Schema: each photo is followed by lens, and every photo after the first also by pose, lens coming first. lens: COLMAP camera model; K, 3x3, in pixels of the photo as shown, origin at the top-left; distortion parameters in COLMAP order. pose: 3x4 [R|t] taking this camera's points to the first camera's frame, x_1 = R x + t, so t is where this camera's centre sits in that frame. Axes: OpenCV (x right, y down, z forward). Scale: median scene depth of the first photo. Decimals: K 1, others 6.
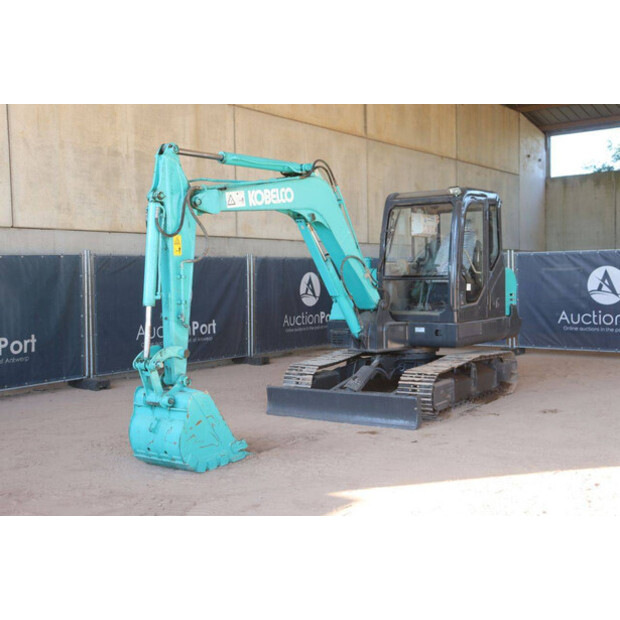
lens RADIAL K [[846.0, 0, 310.0], [0, 846.0, 310.0], [0, 0, 1]] dist [0.004849, 0.022941]
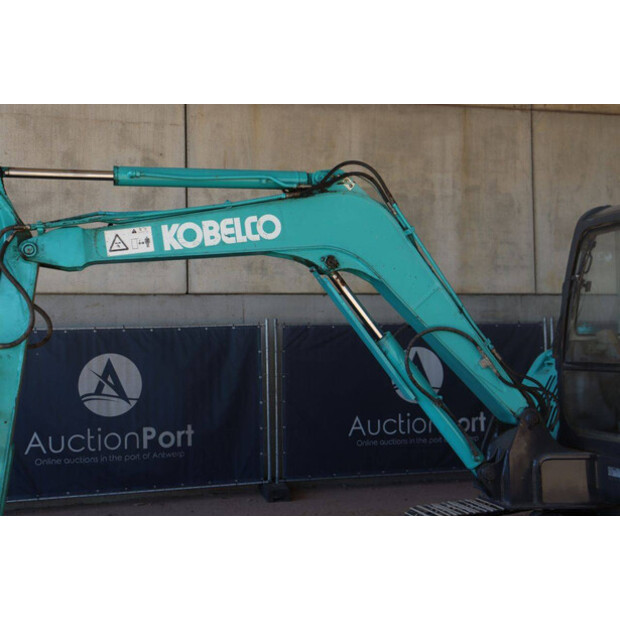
lens RADIAL K [[846.0, 0, 310.0], [0, 846.0, 310.0], [0, 0, 1]] dist [0.004849, 0.022941]
pose [[0.768584, -0.022842, -0.639341, 0.292768], [-0.020986, 0.997924, -0.060881, -0.034863], [0.639405, 0.060209, 0.766509, 0.456186]]
